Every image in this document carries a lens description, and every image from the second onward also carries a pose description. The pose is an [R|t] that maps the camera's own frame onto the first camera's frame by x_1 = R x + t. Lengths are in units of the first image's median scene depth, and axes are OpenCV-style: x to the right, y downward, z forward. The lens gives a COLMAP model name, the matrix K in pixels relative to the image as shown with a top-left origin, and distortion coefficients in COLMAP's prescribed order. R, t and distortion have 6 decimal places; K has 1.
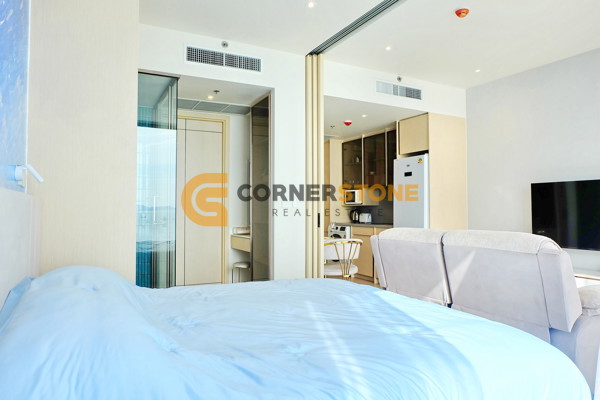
lens RADIAL K [[406.0, 0, 303.0], [0, 406.0, 204.2], [0, 0, 1]] dist [-0.038554, 0.032837]
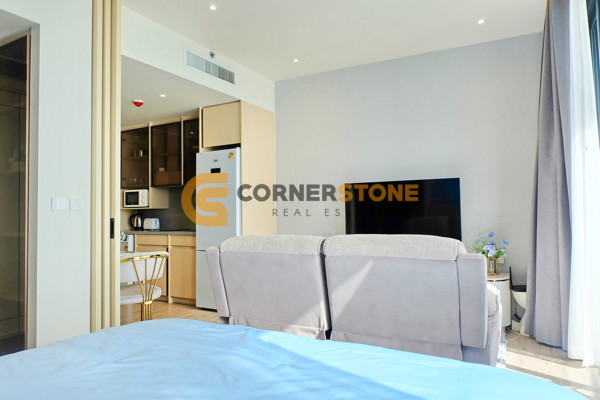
lens RADIAL K [[406.0, 0, 300.8], [0, 406.0, 199.5], [0, 0, 1]] dist [-0.038554, 0.032837]
pose [[0.838501, 0.003435, 0.544889, -0.061189], [0.009082, 0.999753, -0.020277, 0.005919], [-0.544824, 0.021951, 0.838263, 0.218069]]
